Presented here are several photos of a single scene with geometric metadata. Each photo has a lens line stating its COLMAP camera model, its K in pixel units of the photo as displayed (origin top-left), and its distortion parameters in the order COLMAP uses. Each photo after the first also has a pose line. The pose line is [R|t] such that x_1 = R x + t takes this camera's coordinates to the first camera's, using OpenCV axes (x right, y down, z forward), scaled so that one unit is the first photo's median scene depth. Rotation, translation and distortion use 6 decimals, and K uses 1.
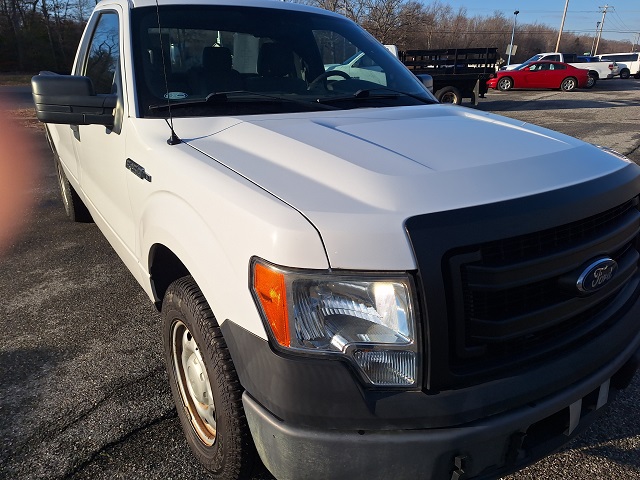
lens RADIAL K [[455.1, 0, 320.0], [0, 455.1, 240.0], [0, 0, 1]] dist [-0.006153, -0.007605]
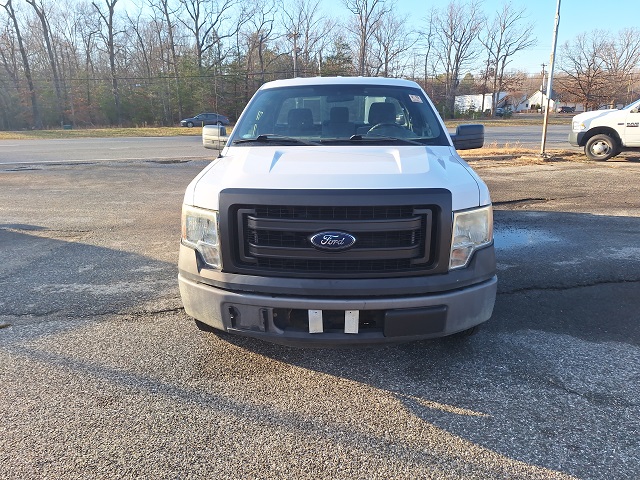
lens RADIAL K [[455.1, 0, 320.0], [0, 455.1, 240.0], [0, 0, 1]] dist [-0.006153, -0.007605]
pose [[0.791624, 0.154670, -0.591108, 1.098091], [-0.210045, 0.977357, -0.025561, 0.089983], [0.573770, 0.144394, 0.806187, -0.286573]]
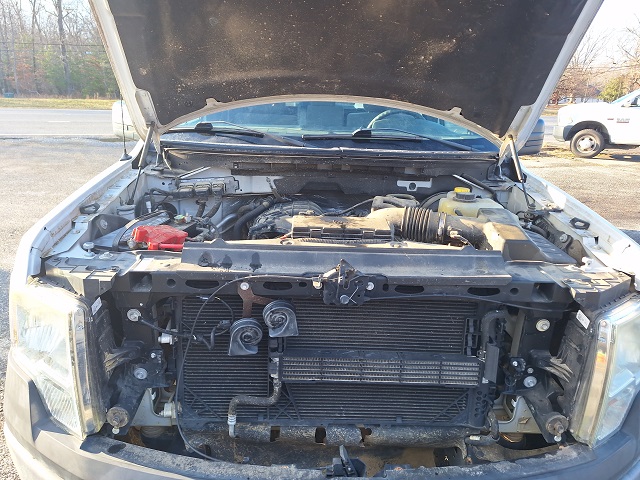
lens RADIAL K [[455.1, 0, 320.0], [0, 455.1, 240.0], [0, 0, 1]] dist [-0.006153, -0.007605]
pose [[0.834776, 0.194660, -0.515030, 0.611803], [-0.230133, 0.973145, -0.005198, -0.105893], [0.500187, 0.122865, 0.857156, 0.240584]]
